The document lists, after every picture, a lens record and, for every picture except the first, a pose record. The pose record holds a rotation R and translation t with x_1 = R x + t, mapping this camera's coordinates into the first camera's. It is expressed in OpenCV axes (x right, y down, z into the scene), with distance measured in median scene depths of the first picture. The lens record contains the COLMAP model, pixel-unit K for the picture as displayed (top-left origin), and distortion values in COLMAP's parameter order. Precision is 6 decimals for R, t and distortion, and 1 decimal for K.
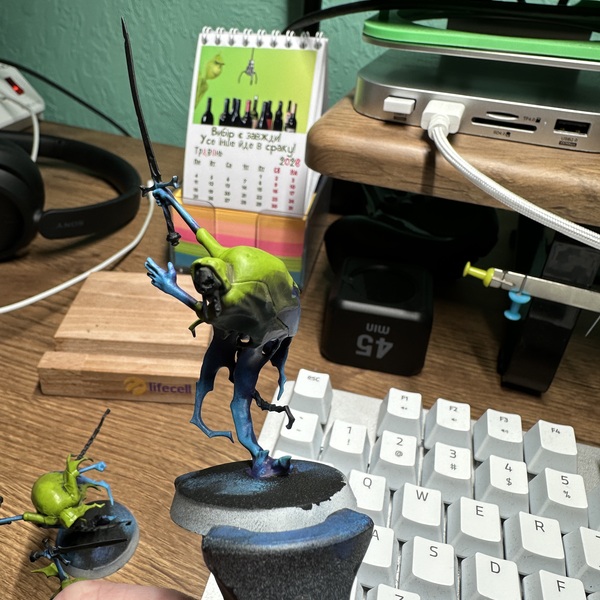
lens RADIAL K [[557.6, 0, 247.7], [0, 557.6, 280.4], [0, 0, 1]] dist [-0.017820, 0.000000]
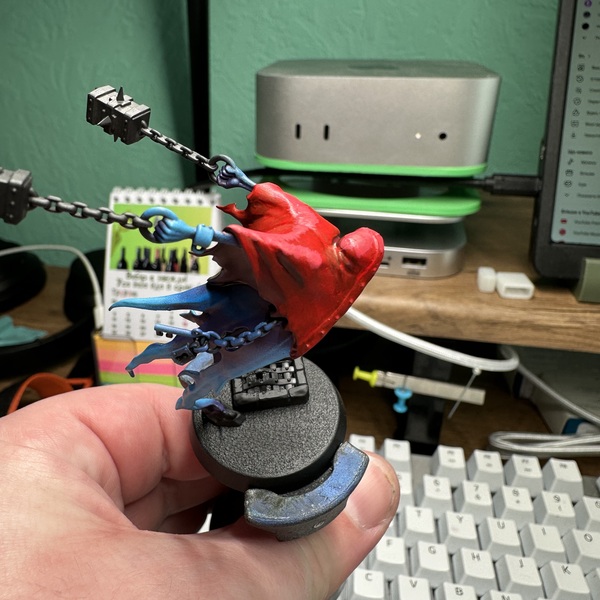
lens RADIAL K [[557.6, 0, 243.8], [0, 557.6, 281.8], [0, 0, 1]] dist [-0.017820, 0.000000]
pose [[0.981310, -0.103141, 0.162455, -0.022238], [0.124366, 0.984152, -0.126403, -0.081660], [-0.146843, 0.144245, 0.978586, -0.163888]]
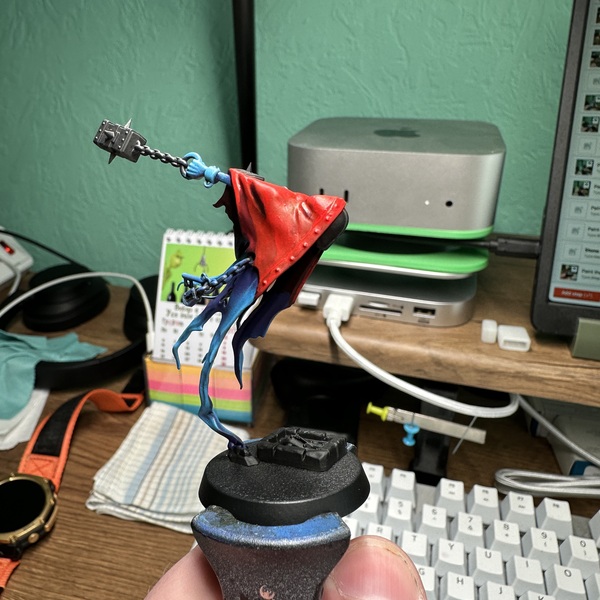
lens RADIAL K [[557.6, 0, 250.8], [0, 557.6, 283.9], [0, 0, 1]] dist [-0.017820, 0.000000]
pose [[0.996056, -0.065239, 0.060144, 0.032618], [0.073465, 0.986457, -0.146651, -0.120232], [-0.049762, 0.150491, 0.987358, -0.319012]]
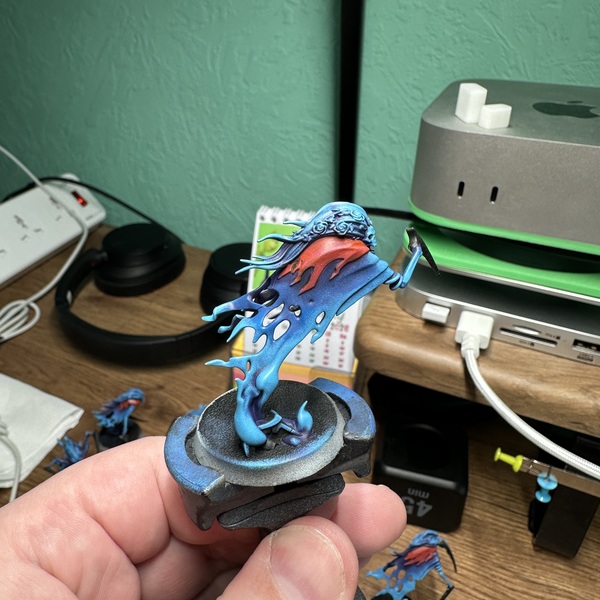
lens RADIAL K [[557.6, 0, 247.8], [0, 557.6, 276.0], [0, 0, 1]] dist [-0.017820, 0.000000]
pose [[0.998376, 0.001091, -0.056960, -0.042237], [-0.003999, 0.998693, -0.050958, -0.261643], [0.056830, 0.051103, 0.997075, -0.145408]]
